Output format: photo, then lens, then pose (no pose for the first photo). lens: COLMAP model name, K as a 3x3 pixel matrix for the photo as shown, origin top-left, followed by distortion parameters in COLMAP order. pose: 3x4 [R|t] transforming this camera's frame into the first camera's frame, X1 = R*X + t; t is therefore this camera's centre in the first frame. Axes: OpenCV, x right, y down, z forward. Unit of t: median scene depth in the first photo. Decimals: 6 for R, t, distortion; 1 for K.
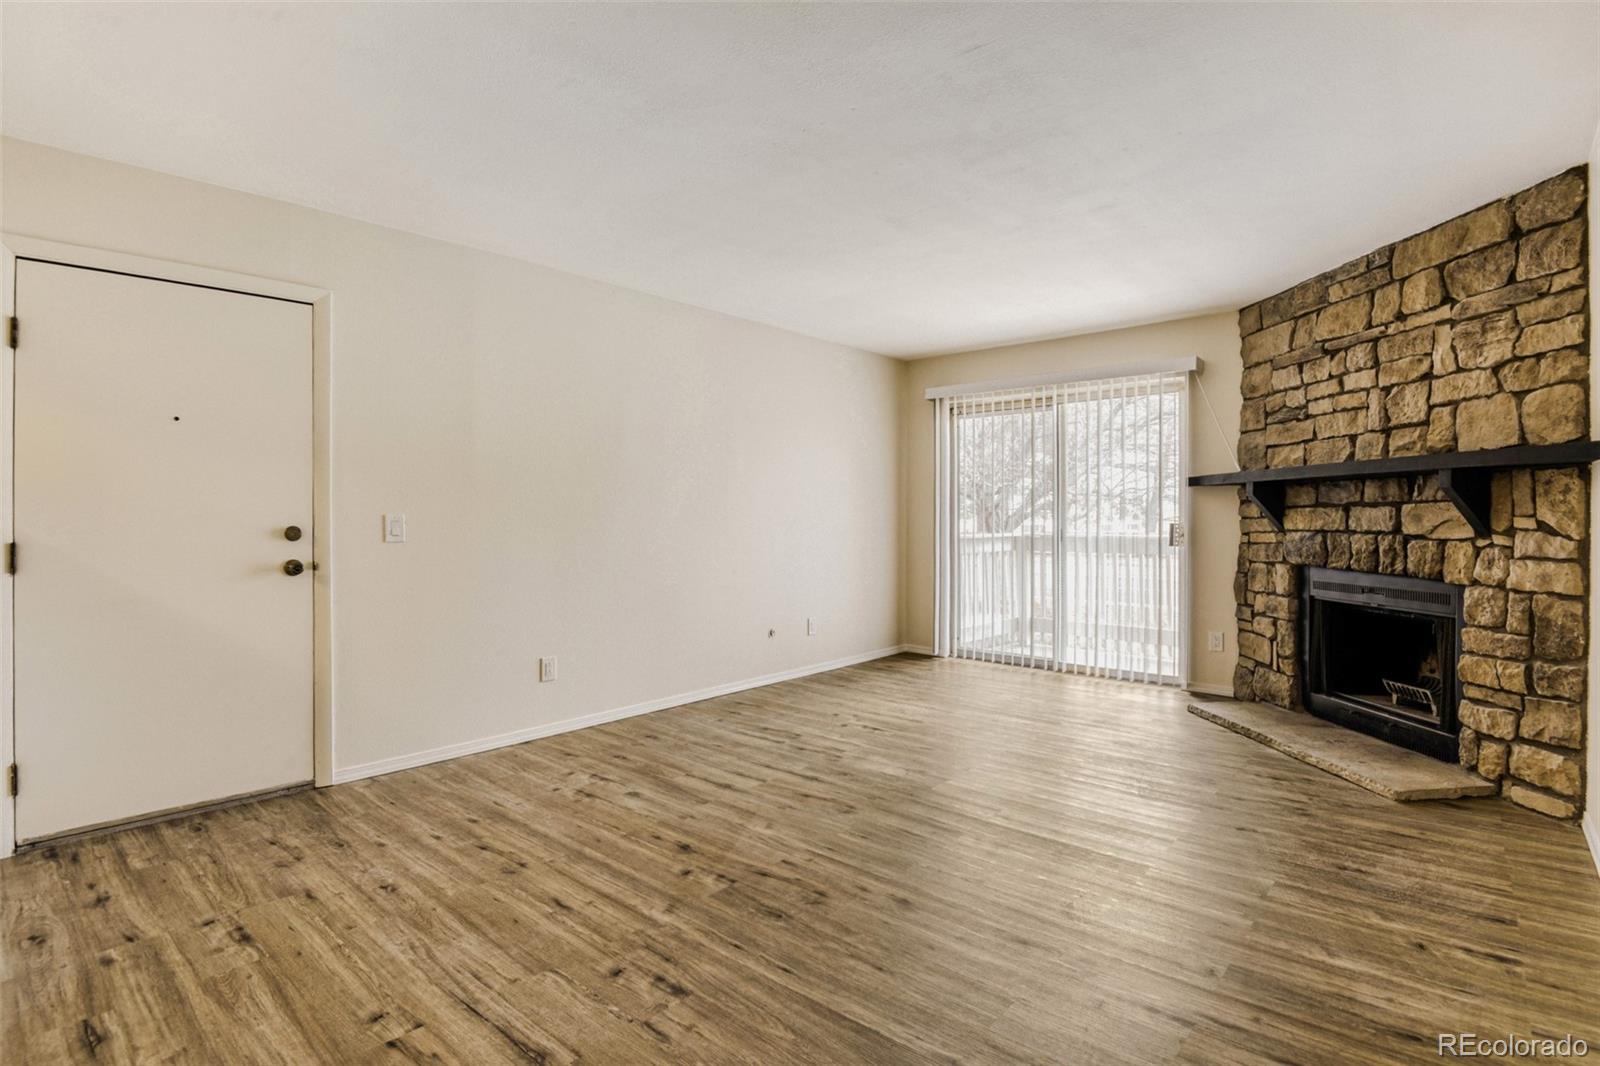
lens RADIAL K [[775.8, 0, 827.9], [0, 775.8, 522.7], [0, 0, 1]] dist [-0.006250, -0.017367]
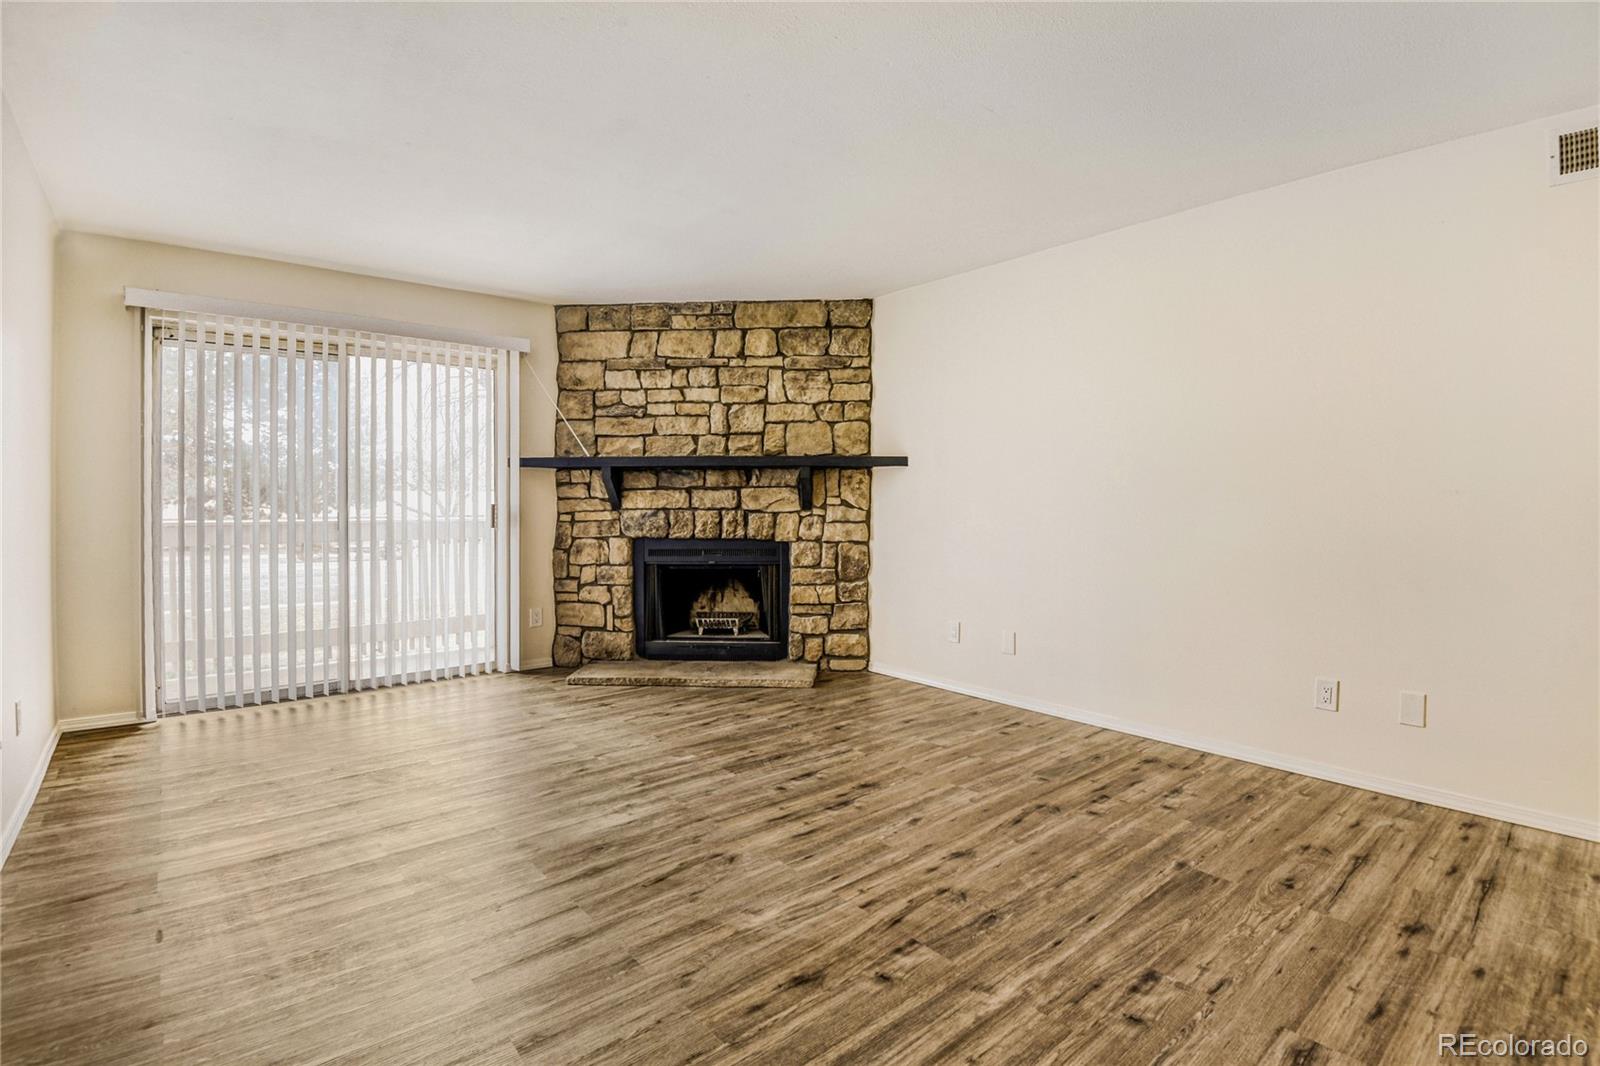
lens RADIAL K [[775.8, 0, 789.9], [0, 775.8, 510.6], [0, 0, 1]] dist [-0.006250, -0.017367]
pose [[0.166353, -0.018877, 0.985886, -0.611412], [0.007995, 0.999810, 0.017794, -0.007949], [-0.986034, 0.004922, 0.166472, 0.638316]]
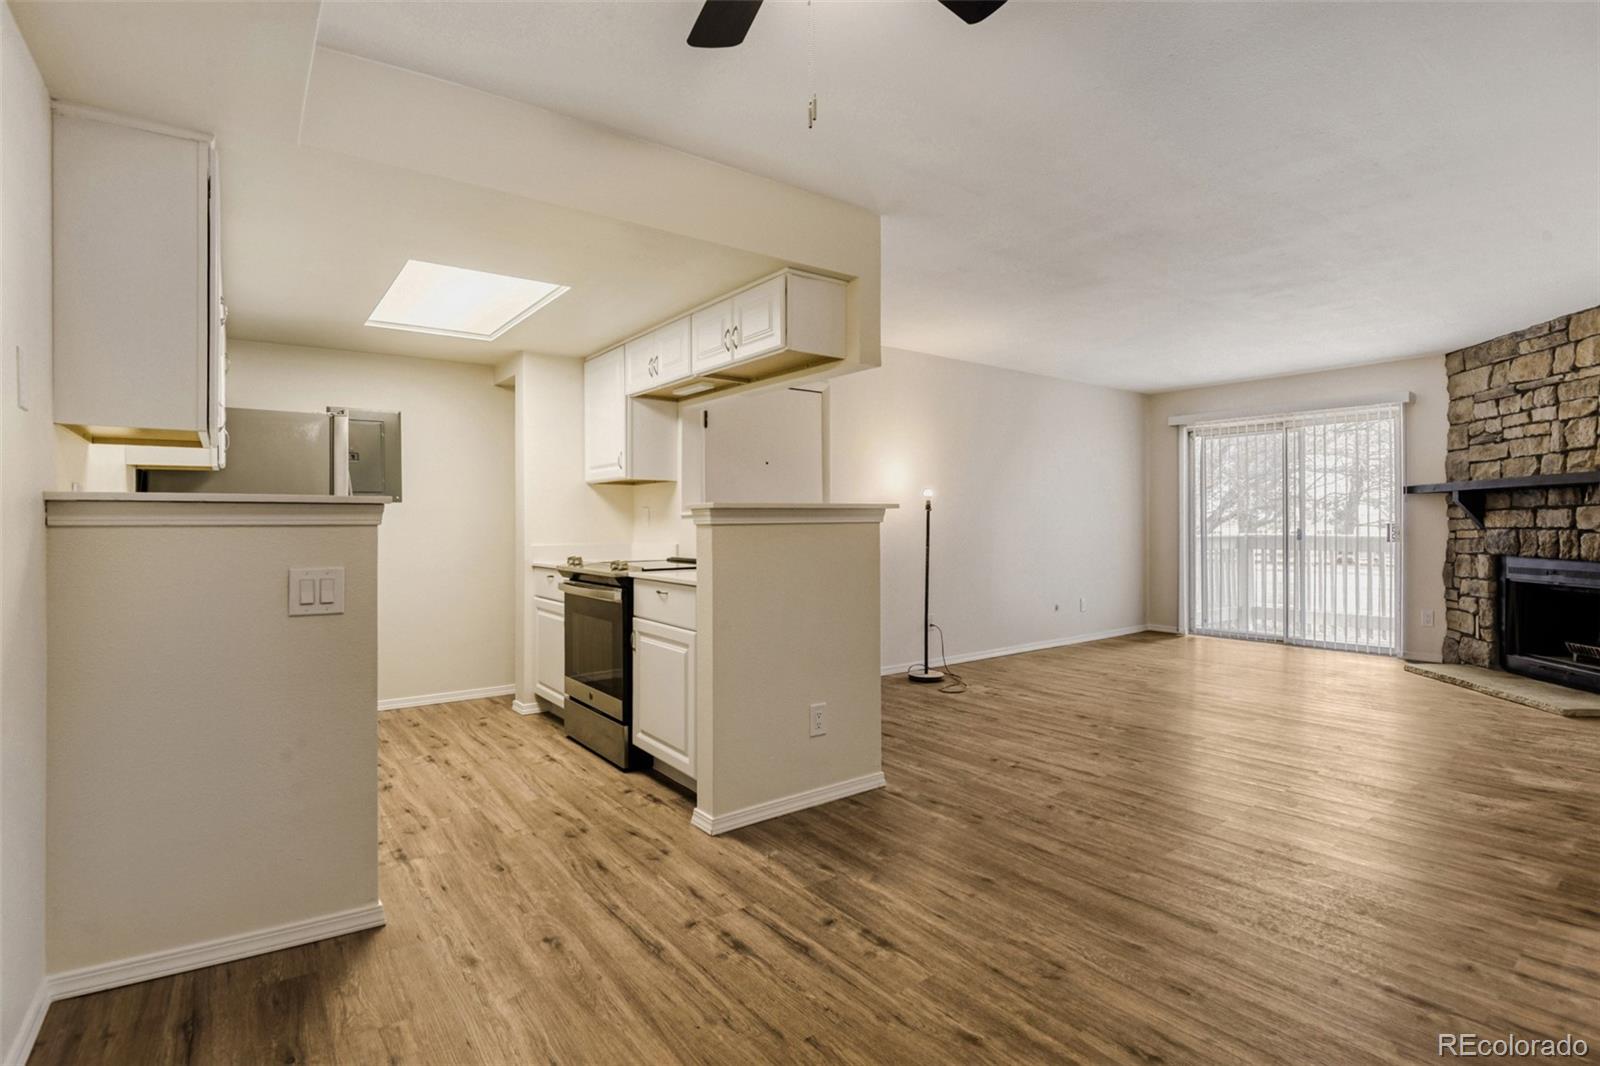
lens RADIAL K [[775.8, 0, 837.4], [0, 775.8, 531.4], [0, 0, 1]] dist [-0.006250, -0.017367]
pose [[0.982391, -0.007022, -0.186705, -0.264965], [0.007584, 0.999969, 0.002296, 0.004545], [0.186683, -0.003672, 0.982413, -0.521870]]
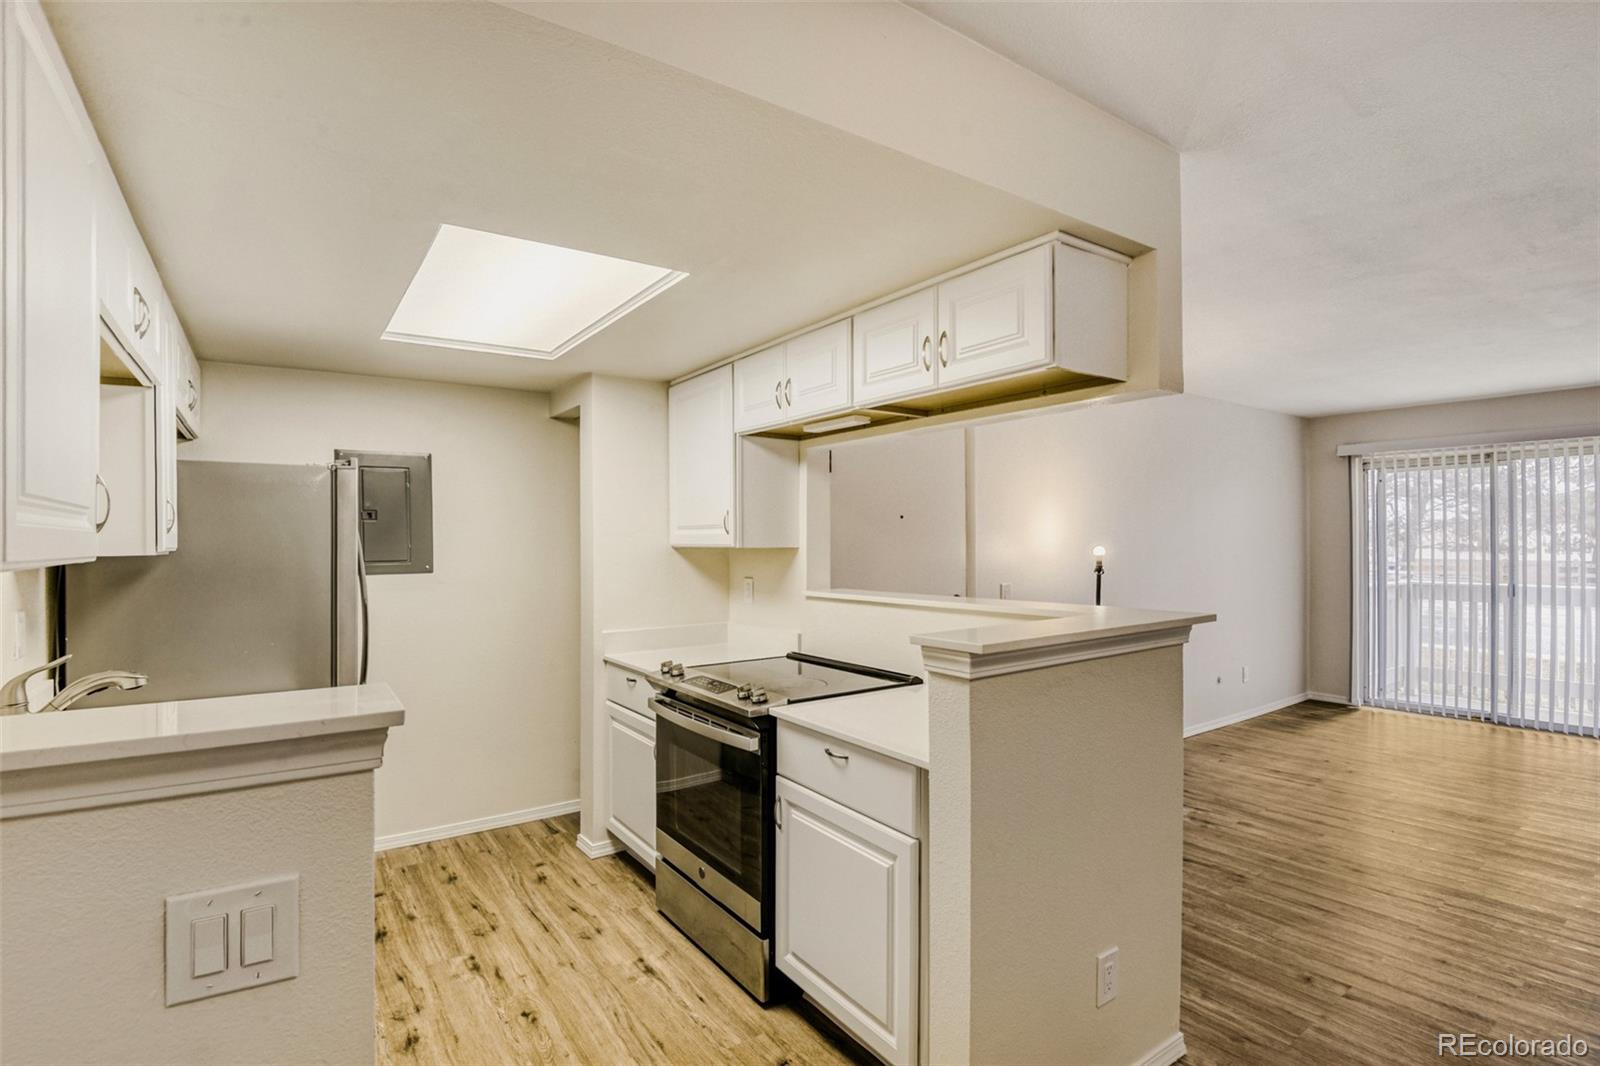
lens RADIAL K [[775.8, 0, 832.6], [0, 775.8, 550.1], [0, 0, 1]] dist [-0.006250, -0.017367]
pose [[0.974376, -0.008980, -0.224748, -0.486879], [0.009300, 0.999957, 0.000366, -0.066778], [0.224735, -0.002446, 0.974417, -0.254052]]
